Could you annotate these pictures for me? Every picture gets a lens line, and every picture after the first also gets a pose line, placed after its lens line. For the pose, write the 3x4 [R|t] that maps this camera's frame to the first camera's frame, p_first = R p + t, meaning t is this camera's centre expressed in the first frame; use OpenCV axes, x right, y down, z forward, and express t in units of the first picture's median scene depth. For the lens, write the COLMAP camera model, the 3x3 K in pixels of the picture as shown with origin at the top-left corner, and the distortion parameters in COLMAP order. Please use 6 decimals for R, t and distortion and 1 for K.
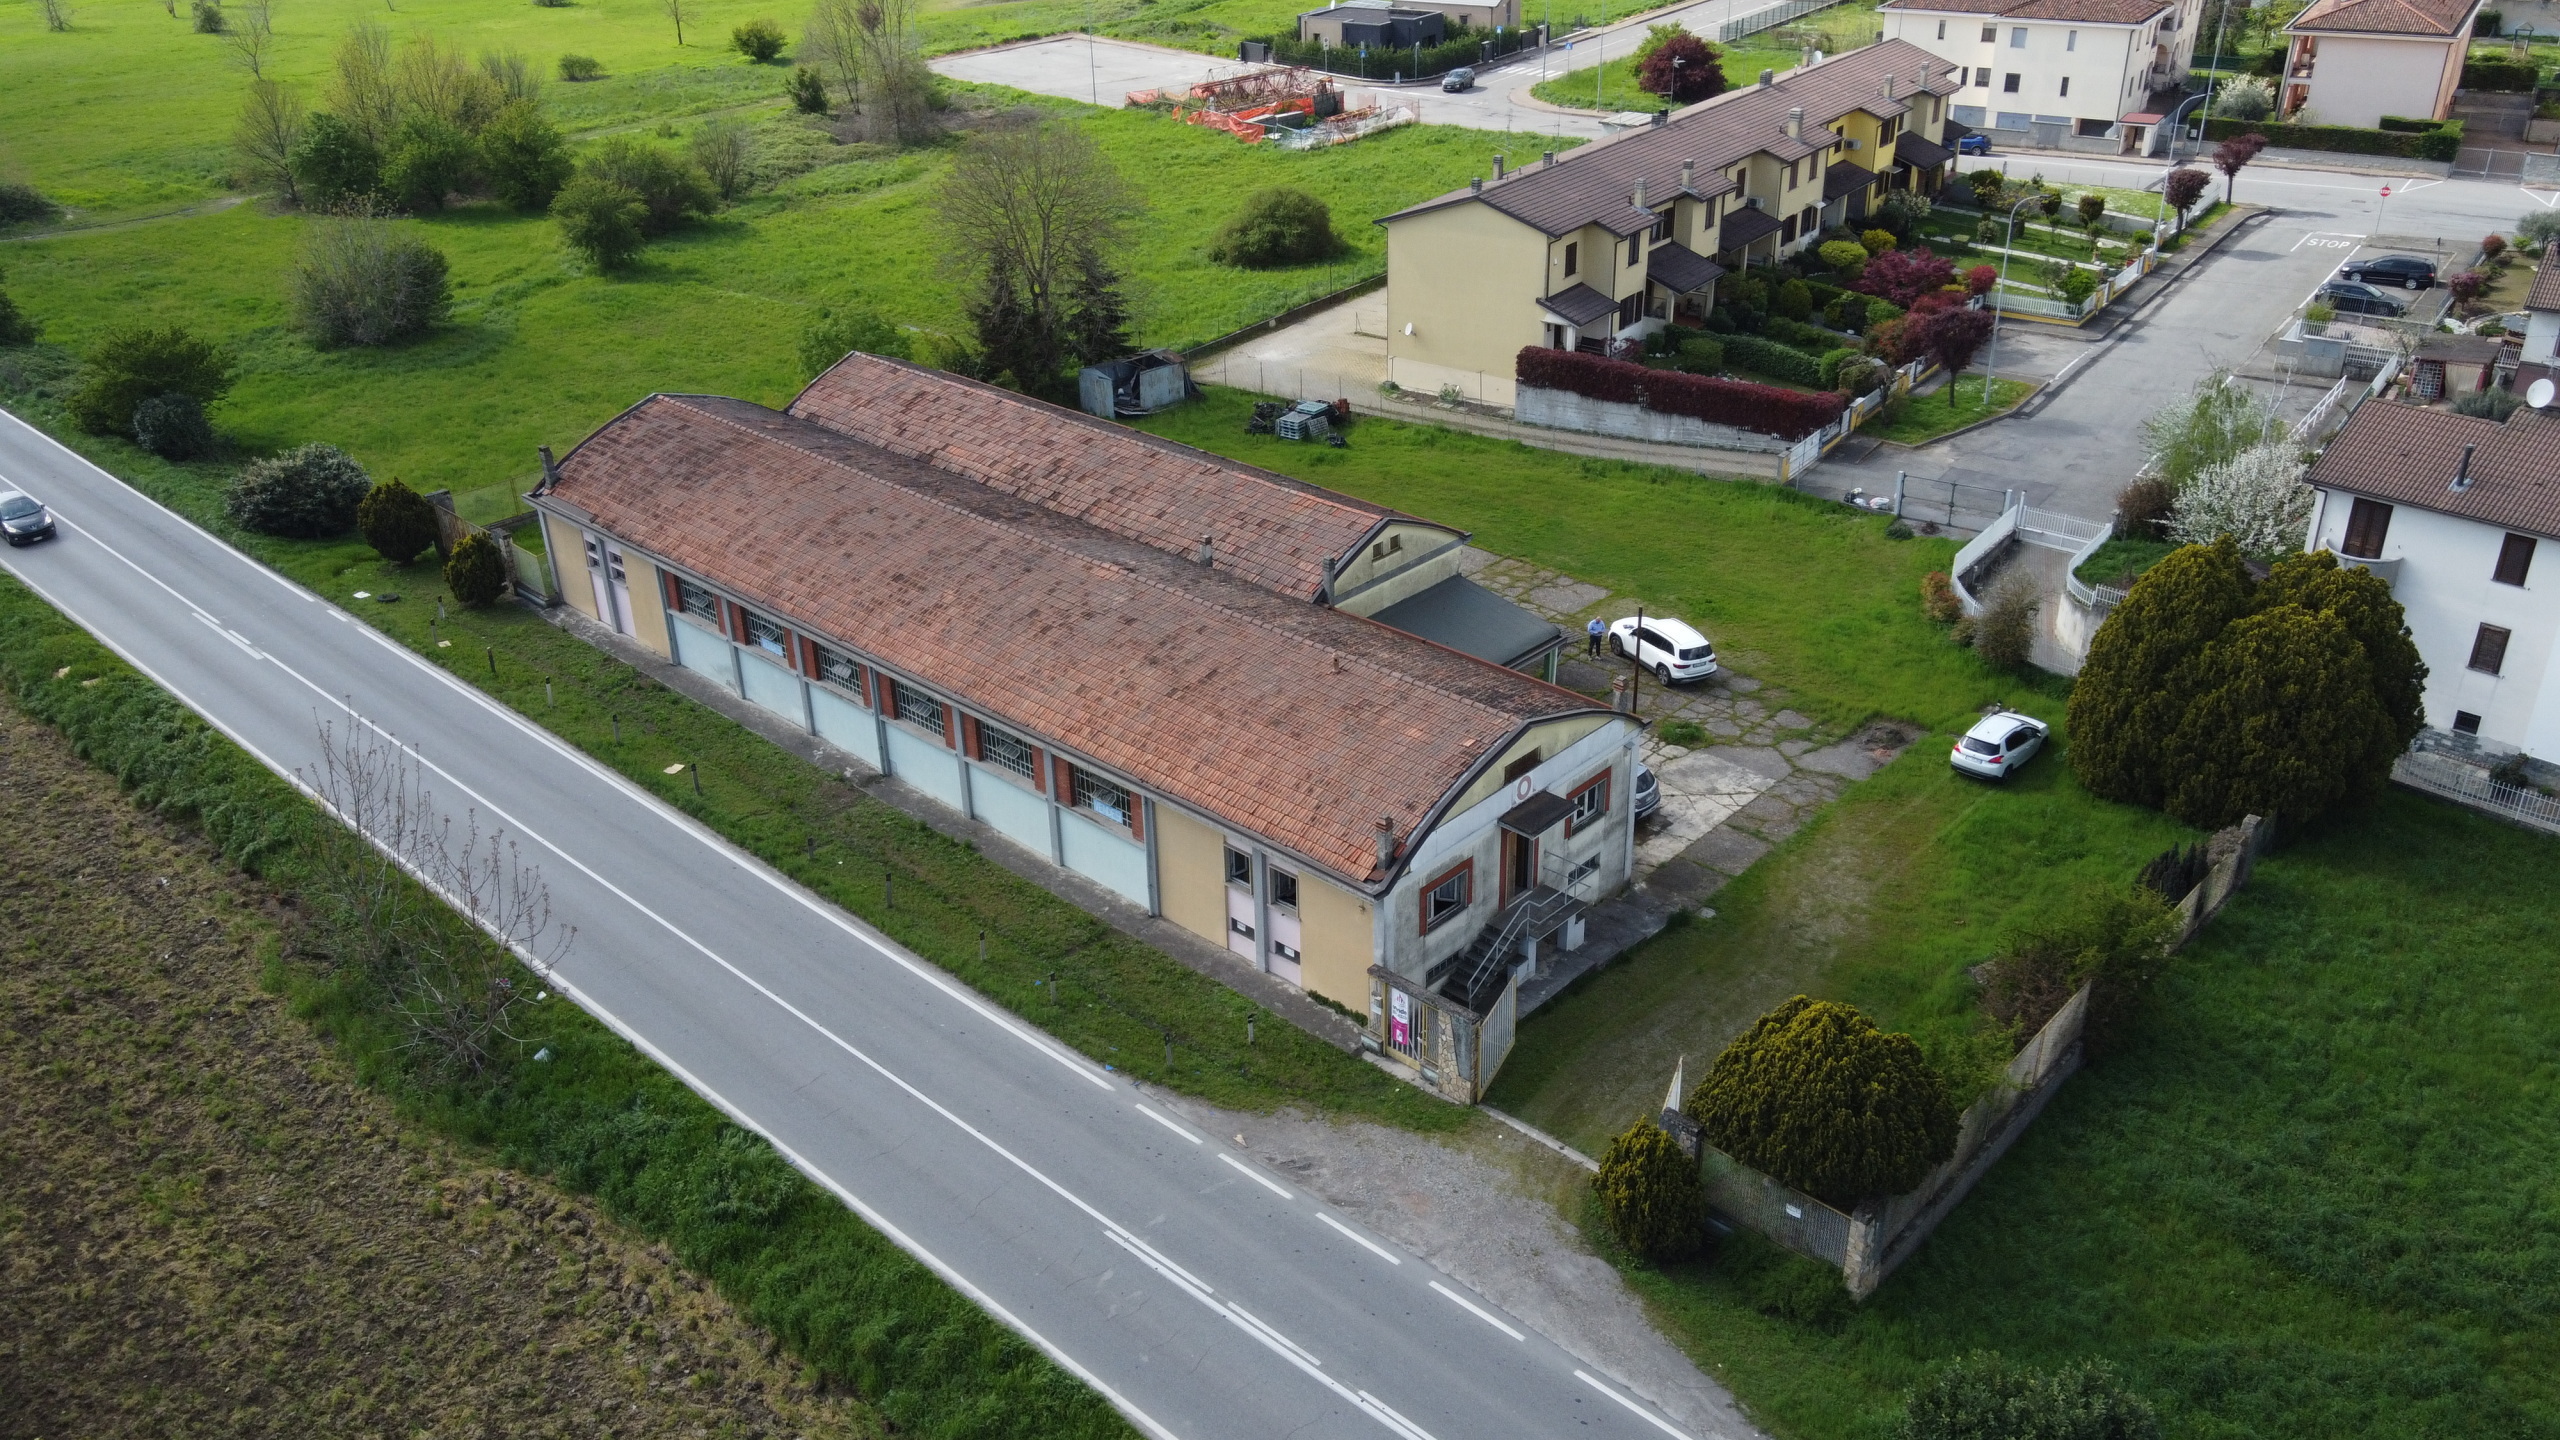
lens RADIAL K [[1977.8, 0, 1288.8], [0, 1977.8, 715.5], [0, 0, 1]] dist [-0.008423, 0.035146]
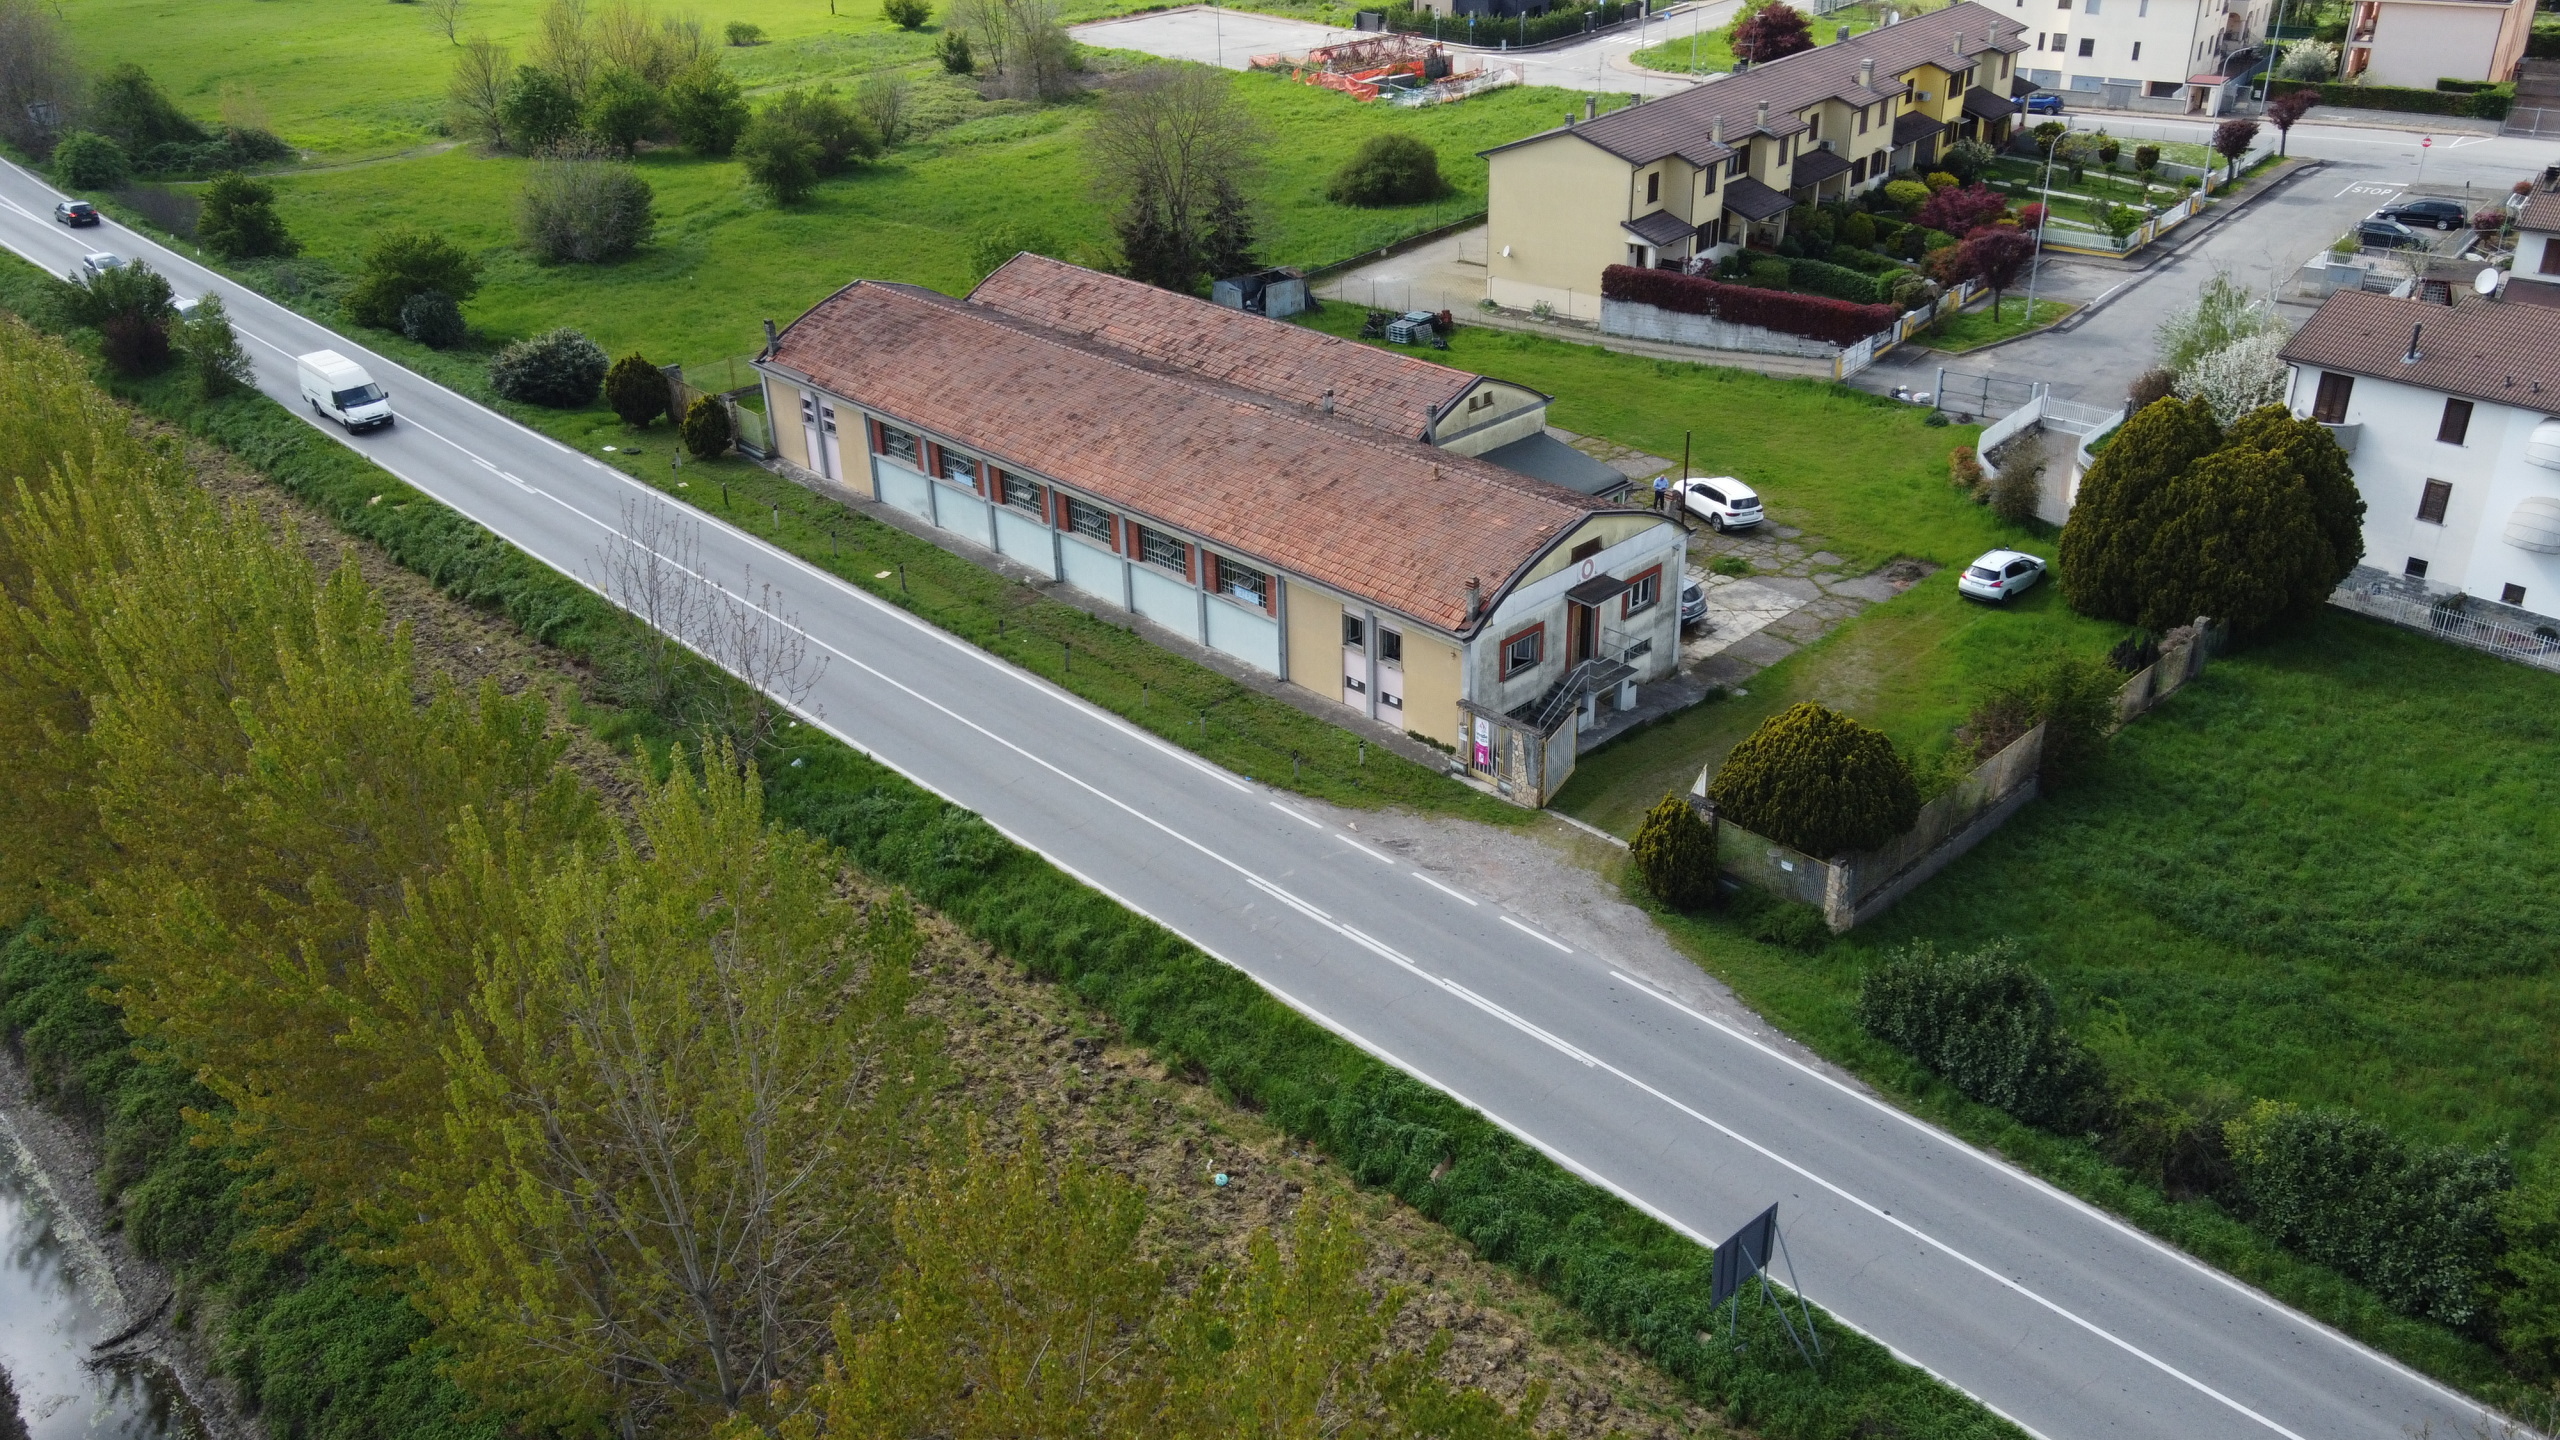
lens RADIAL K [[1977.8, 0, 1284.5], [0, 1977.8, 717.3], [0, 0, 1]] dist [-0.008423, 0.035146]
pose [[0.998505, 0.021964, -0.050044, -0.004316], [-0.021778, 0.999754, 0.004264, 0.099135], [0.050125, -0.003168, 0.998738, -0.184196]]
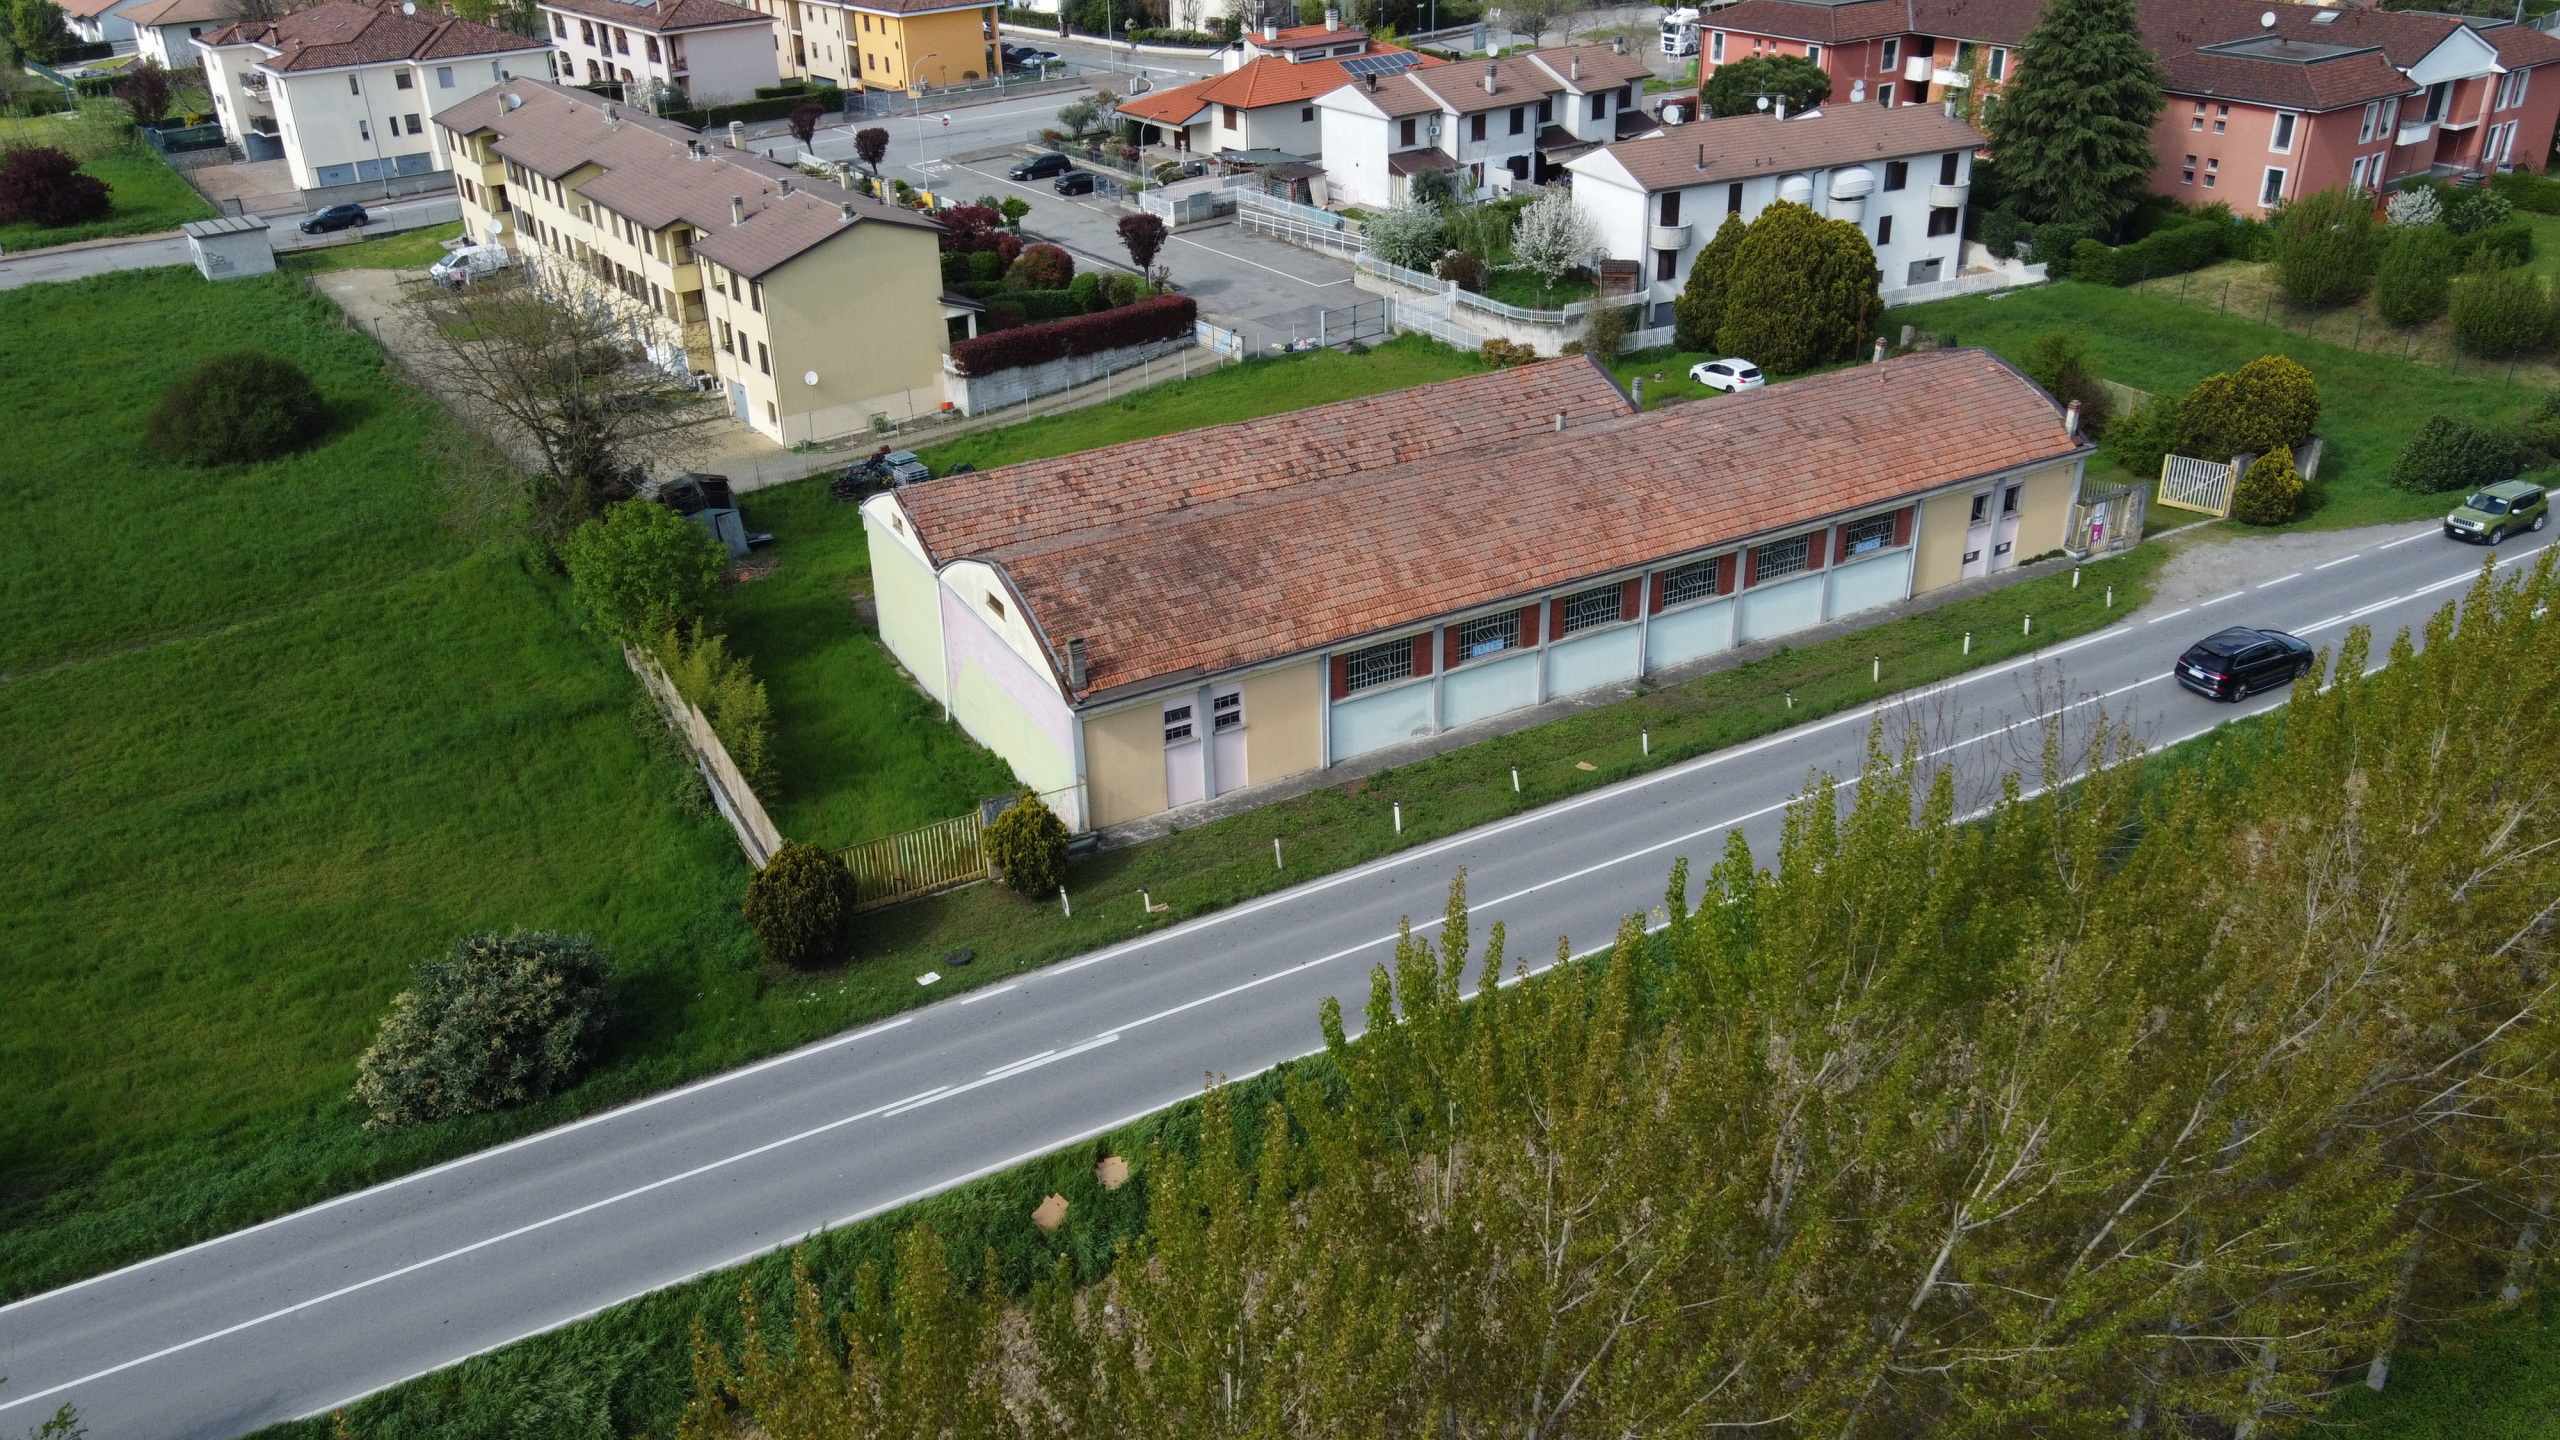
lens RADIAL K [[1977.8, 0, 1295.4], [0, 1977.8, 725.6], [0, 0, 1]] dist [-0.008423, 0.035146]
pose [[0.300098, -0.421758, 0.855606, -1.134319], [0.448888, 0.853868, 0.263457, -0.299651], [-0.841690, 0.305008, 0.445566, 0.652837]]
